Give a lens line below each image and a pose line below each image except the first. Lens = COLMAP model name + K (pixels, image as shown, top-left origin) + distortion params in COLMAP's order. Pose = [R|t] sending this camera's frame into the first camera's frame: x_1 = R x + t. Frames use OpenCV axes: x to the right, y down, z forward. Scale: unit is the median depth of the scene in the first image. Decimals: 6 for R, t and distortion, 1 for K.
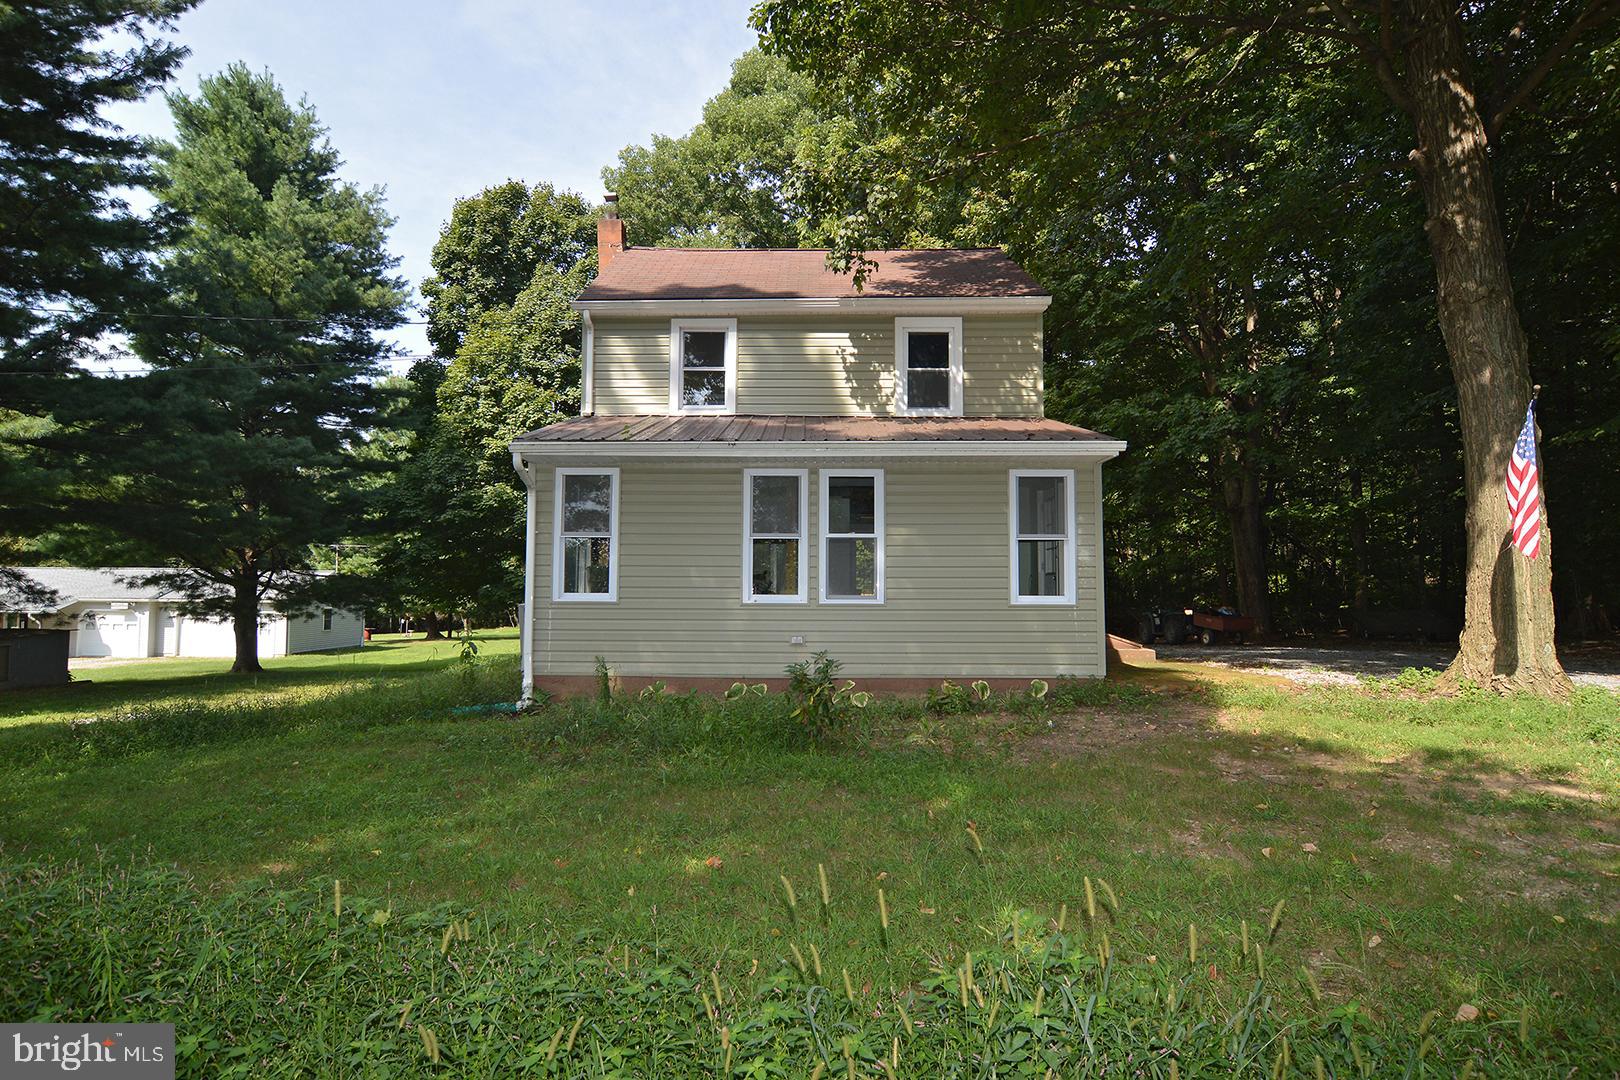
lens RADIAL K [[895.2, 0, 827.1], [0, 895.2, 536.1], [0, 0, 1]] dist [-0.015987, -0.000799]
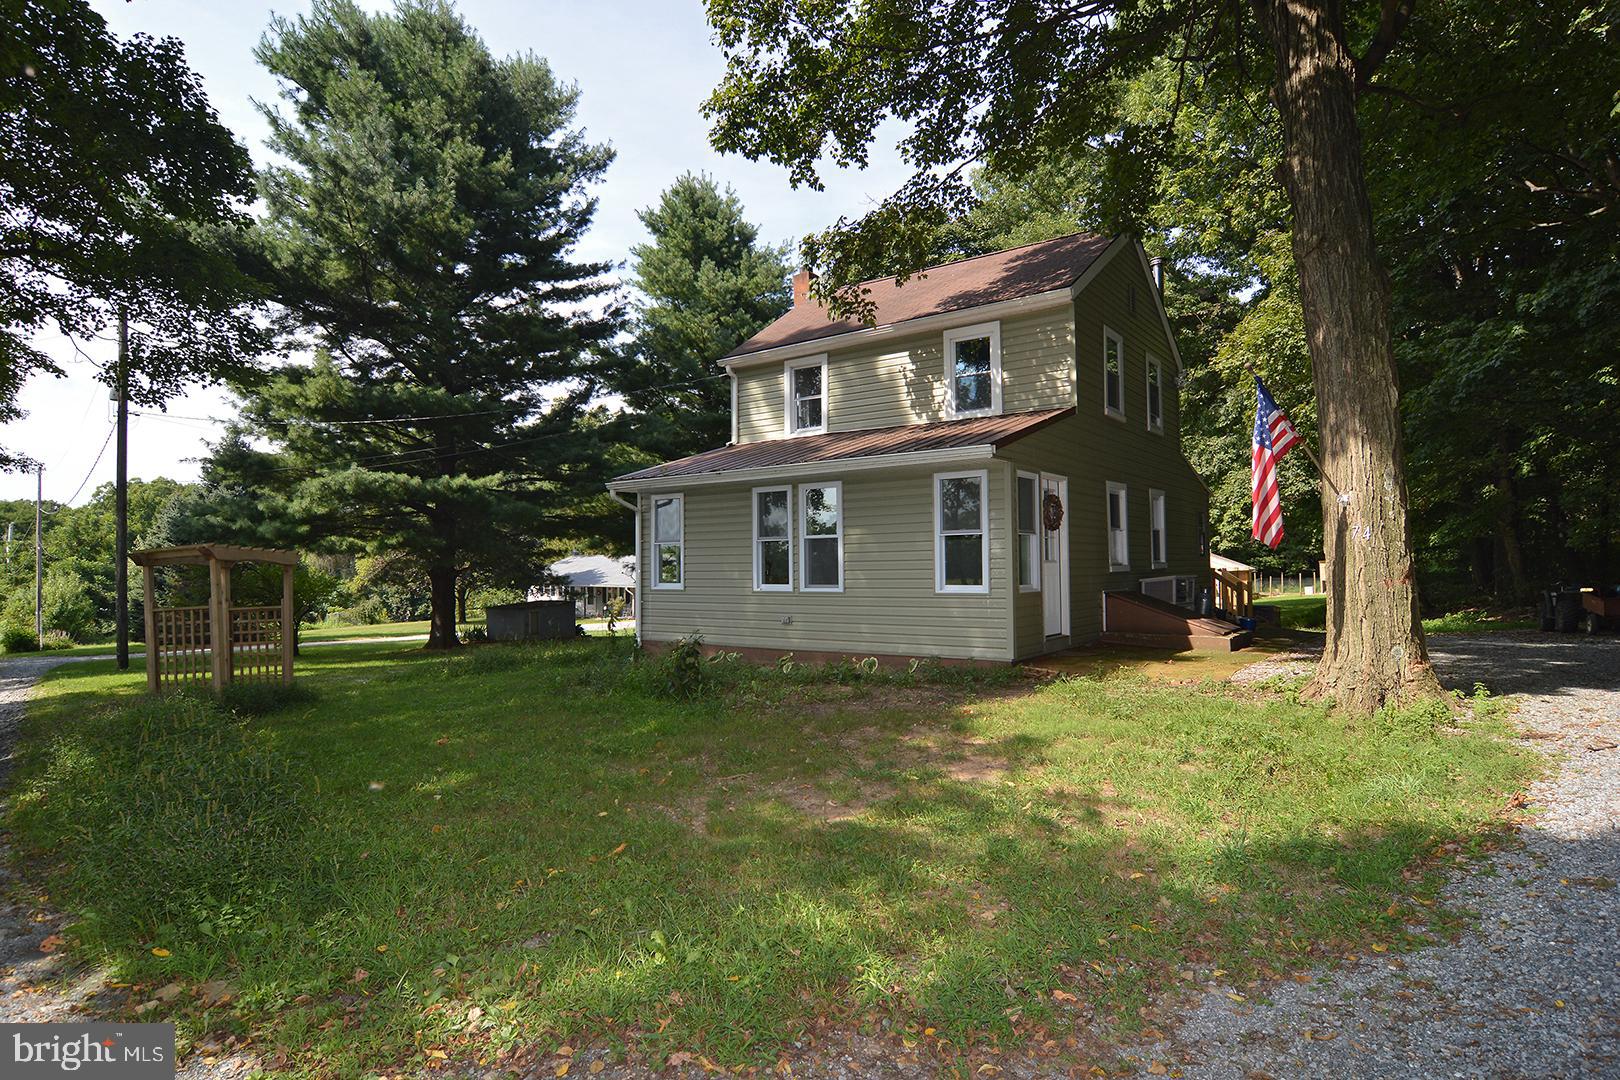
lens RADIAL K [[884.7, 0, 803.8], [0, 884.7, 545.8], [0, 0, 1]] dist [-0.017059, -0.001160]
pose [[0.819472, -0.027512, -0.572458, 0.555631], [0.051704, 0.998323, 0.026036, -0.016470], [0.570782, -0.050934, 0.819521, -0.010016]]
